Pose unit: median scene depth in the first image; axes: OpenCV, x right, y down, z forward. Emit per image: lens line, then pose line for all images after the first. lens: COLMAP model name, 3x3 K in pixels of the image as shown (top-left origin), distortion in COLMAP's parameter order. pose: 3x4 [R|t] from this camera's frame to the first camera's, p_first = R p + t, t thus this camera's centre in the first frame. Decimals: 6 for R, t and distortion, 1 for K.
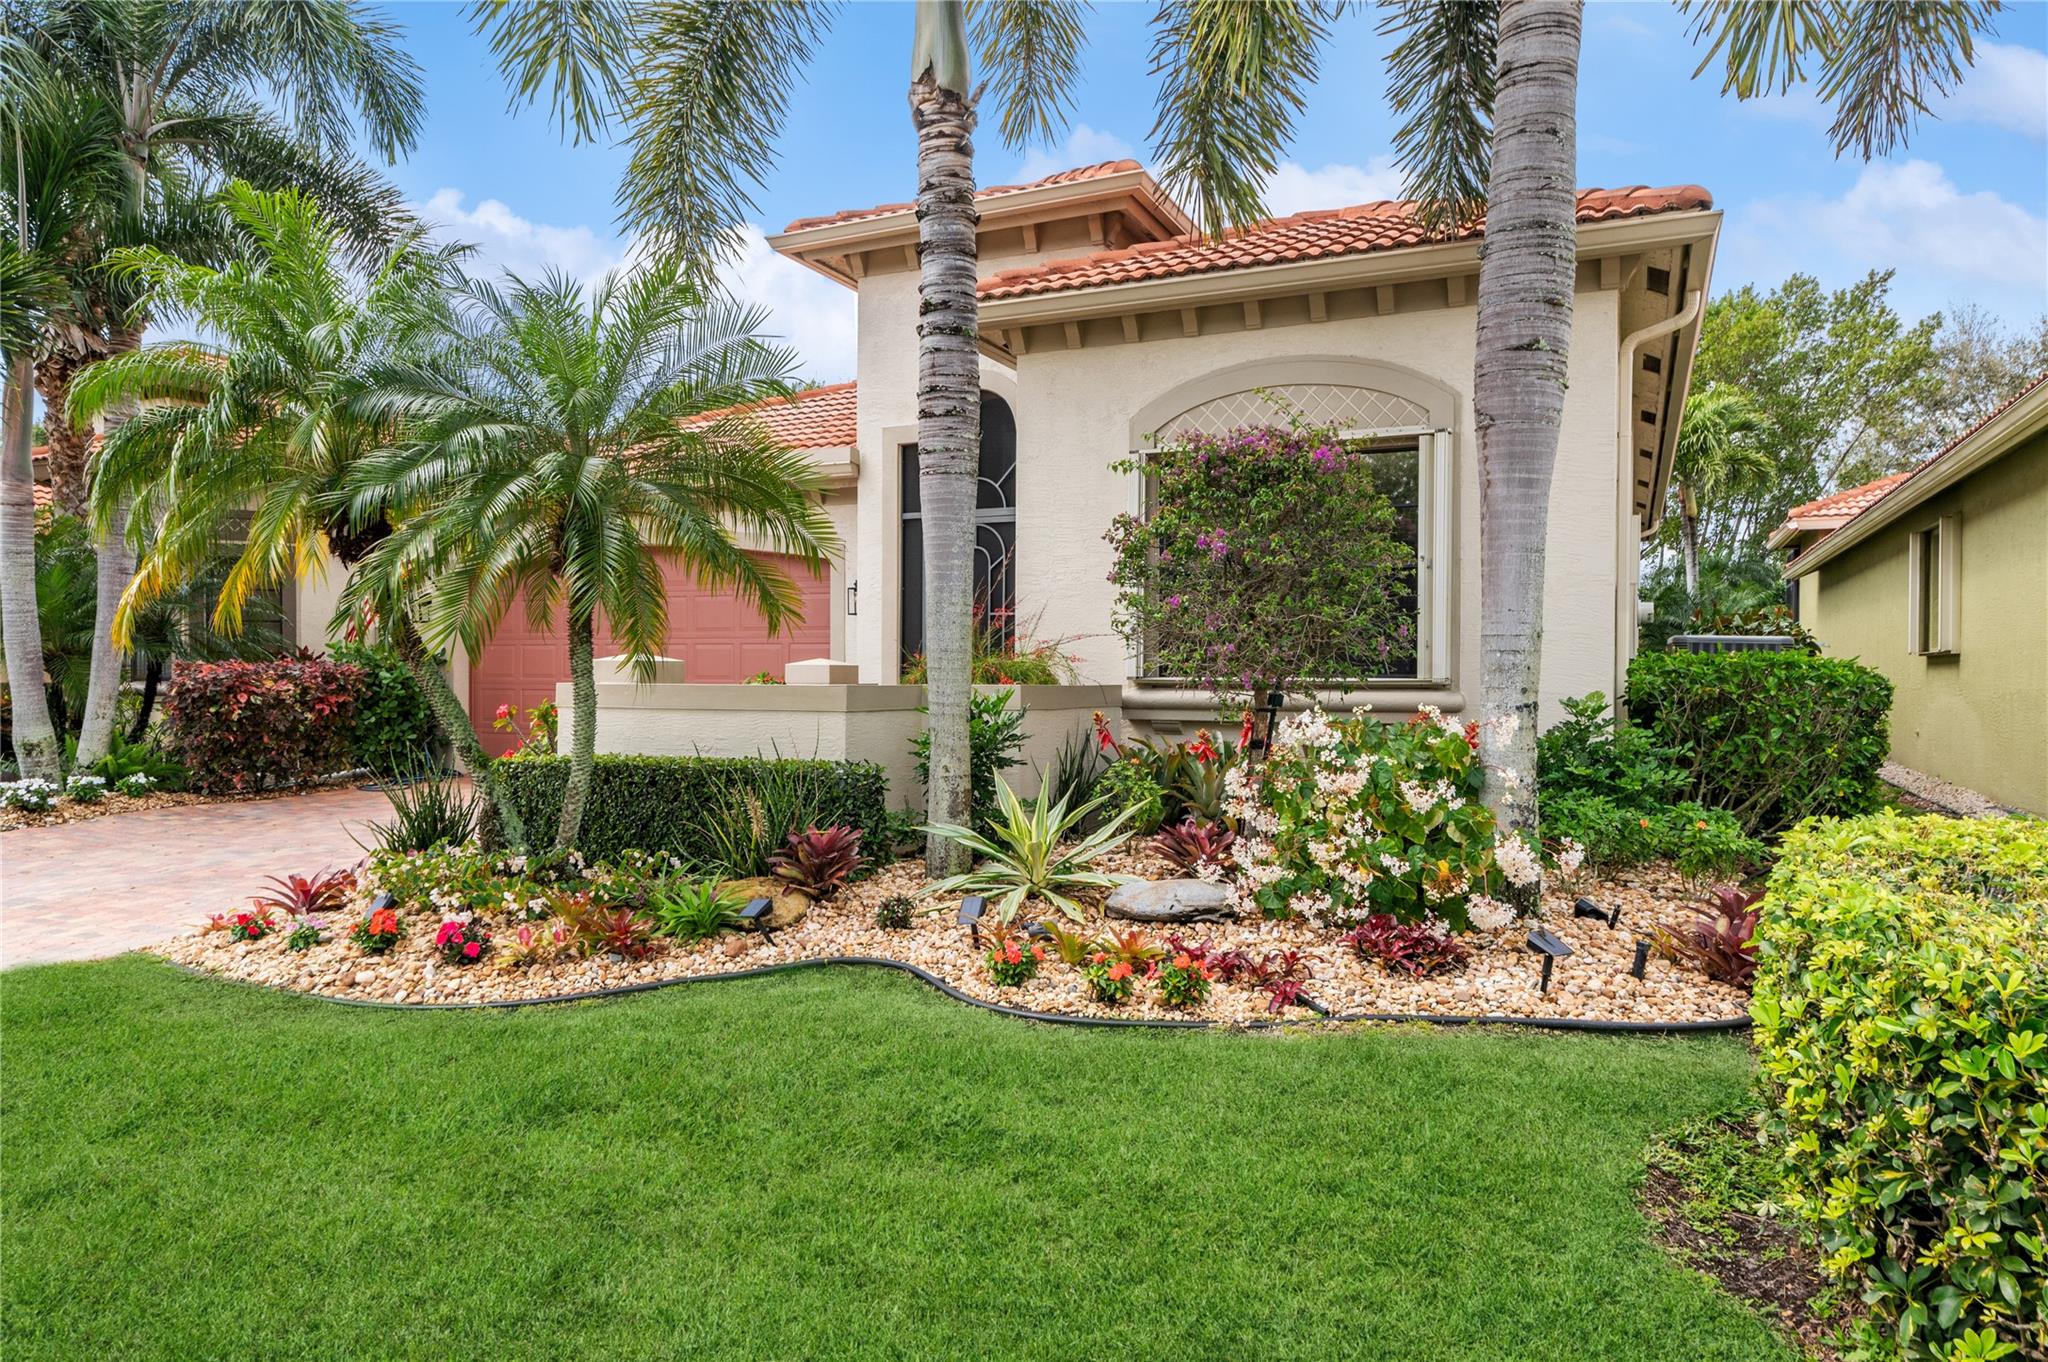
lens RADIAL K [[1383.8, 0, 1022.0], [0, 1383.8, 683.5], [0, 0, 1]] dist [0.006044, 0.000453]
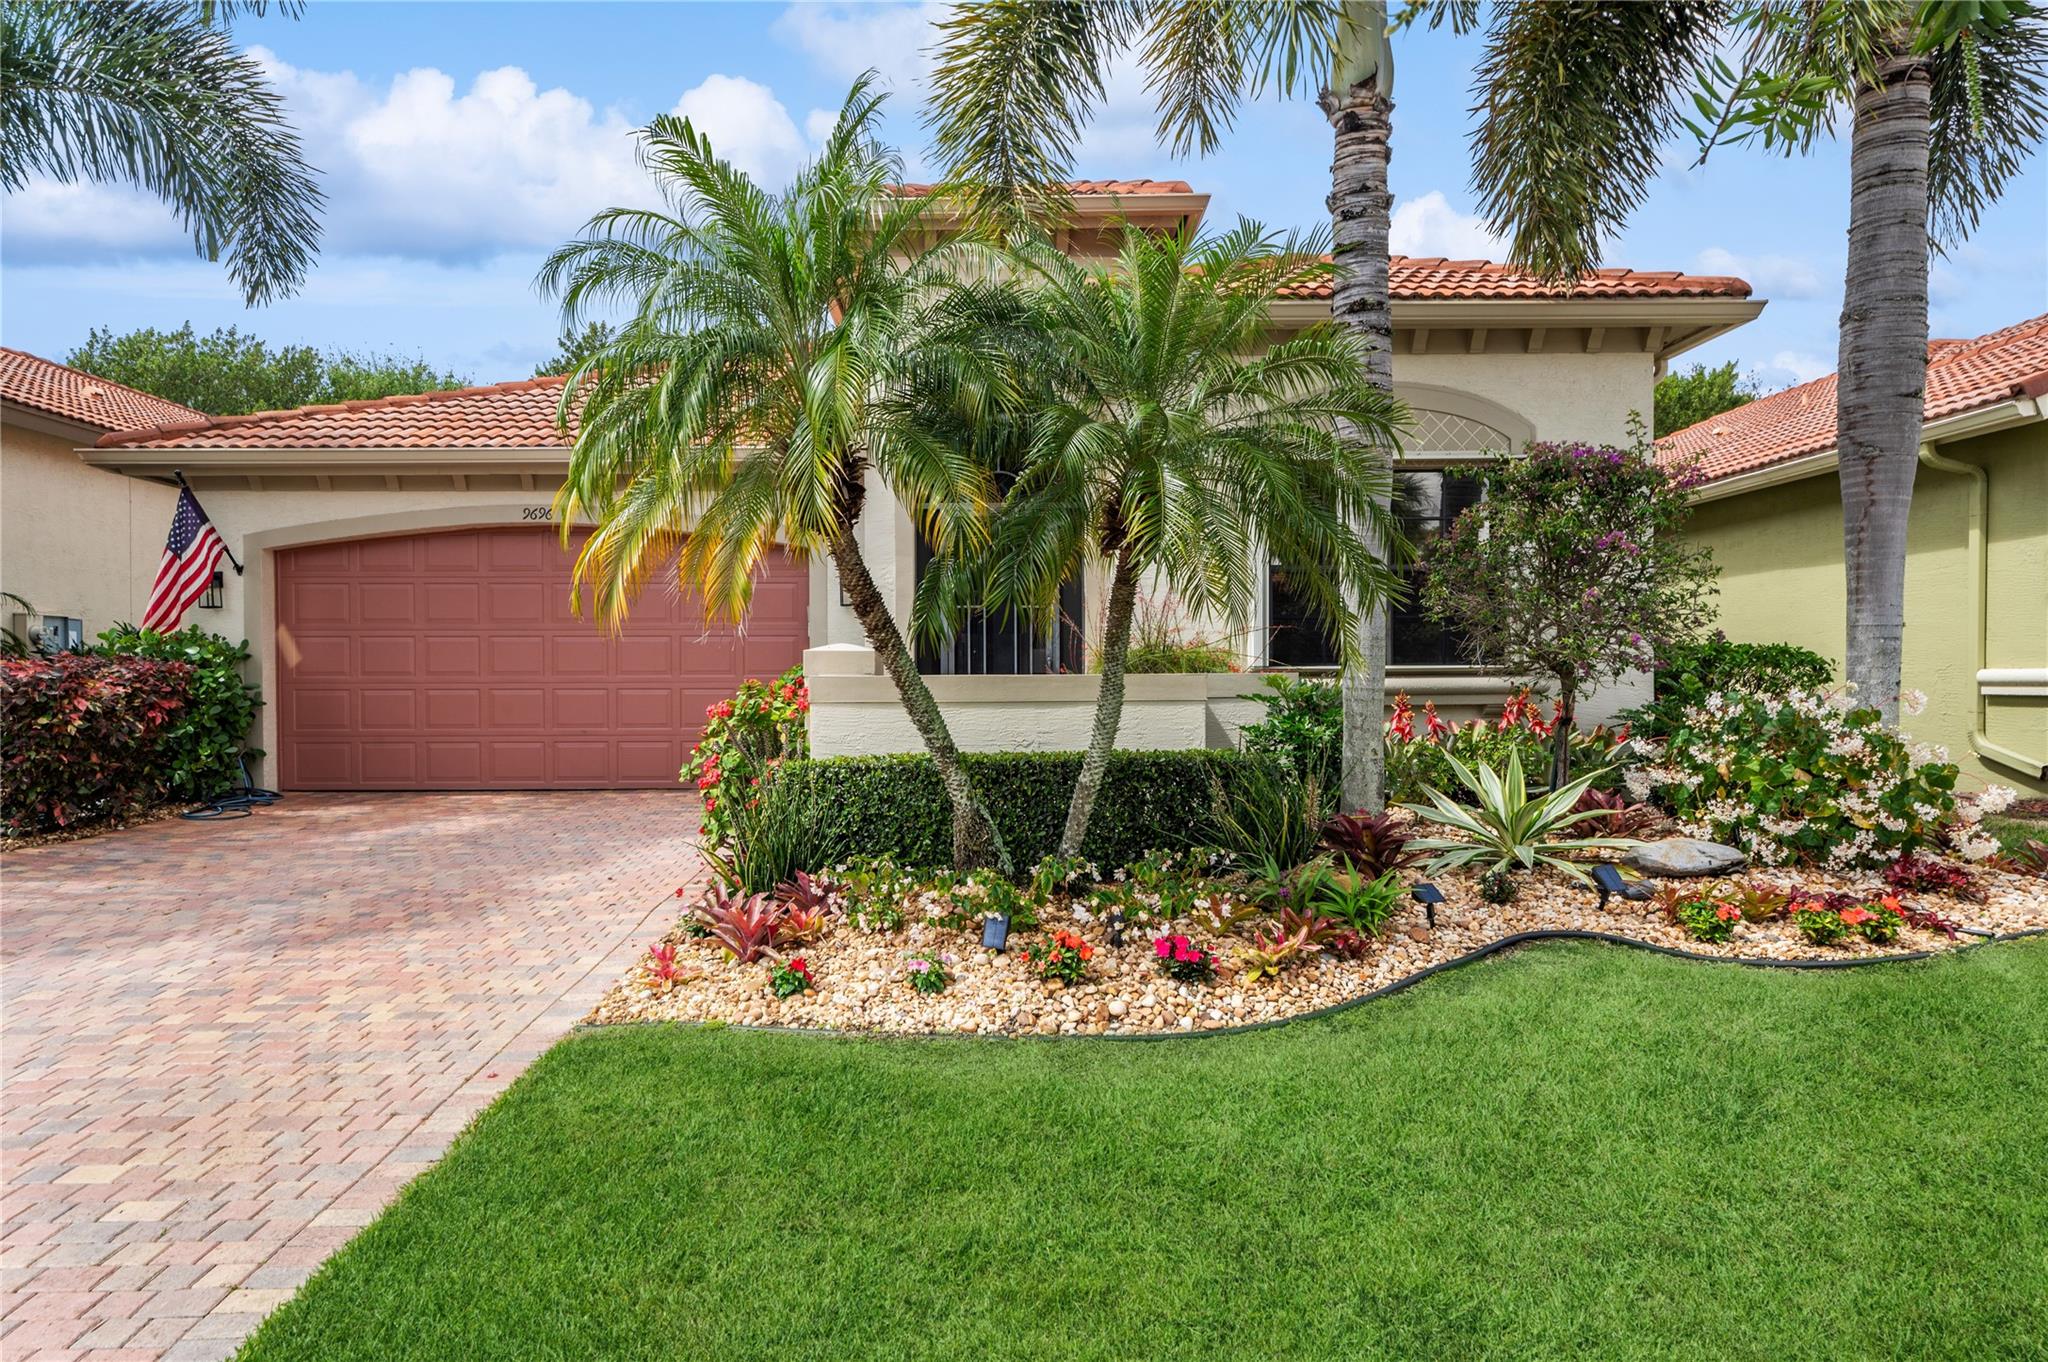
lens RADIAL K [[1286.5, 0, 1021.5], [0, 1286.5, 675.4], [0, 0, 1]] dist [0.027220, 0.000008]
pose [[0.895357, -0.009331, 0.445251, -0.730424], [0.010999, 0.999939, -0.001162, 0.002579], [-0.445213, 0.005937, 0.895405, 0.251668]]
